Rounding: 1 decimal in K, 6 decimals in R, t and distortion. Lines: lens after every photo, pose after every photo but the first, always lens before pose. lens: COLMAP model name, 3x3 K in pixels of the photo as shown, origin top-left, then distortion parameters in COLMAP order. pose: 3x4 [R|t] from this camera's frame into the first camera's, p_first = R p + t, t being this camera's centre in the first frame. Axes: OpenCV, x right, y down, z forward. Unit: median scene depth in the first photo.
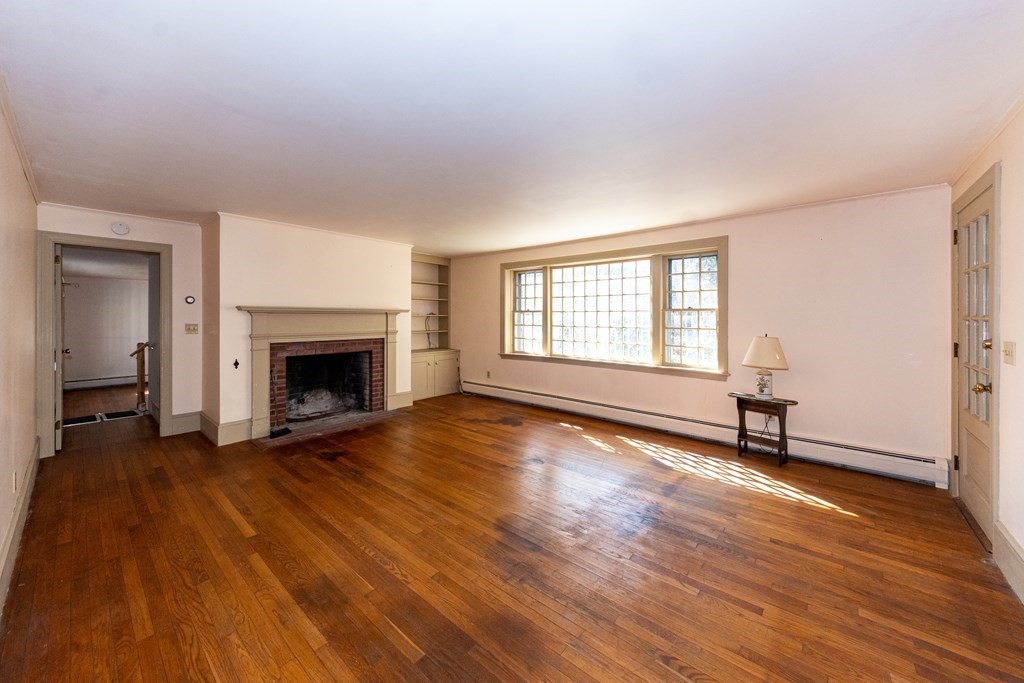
lens RADIAL K [[377.7, 0, 506.3], [0, 377.7, 317.5], [0, 0, 1]] dist [-0.000492, -0.000084]
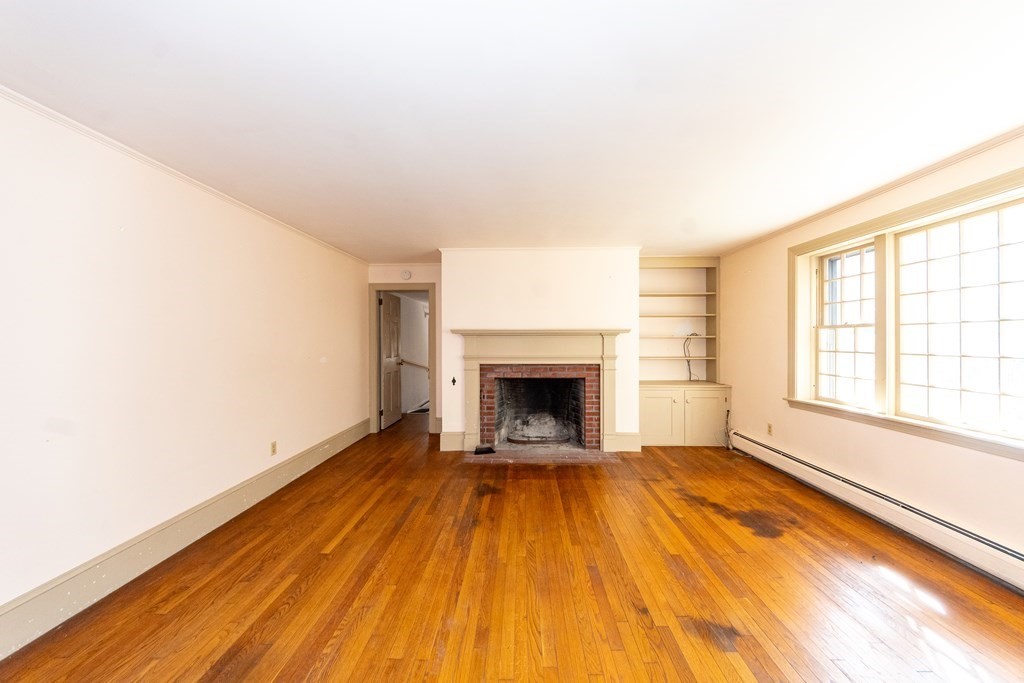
lens RADIAL K [[366.2, 0, 512.0], [0, 366.2, 341.5], [0, 0, 1]] dist [0.001042, -0.000051]
pose [[0.633051, -0.002698, -0.774105, 0.182778], [0.003376, 0.999994, -0.000724, 0.004755], [0.774103, -0.002156, 0.633056, 0.339820]]
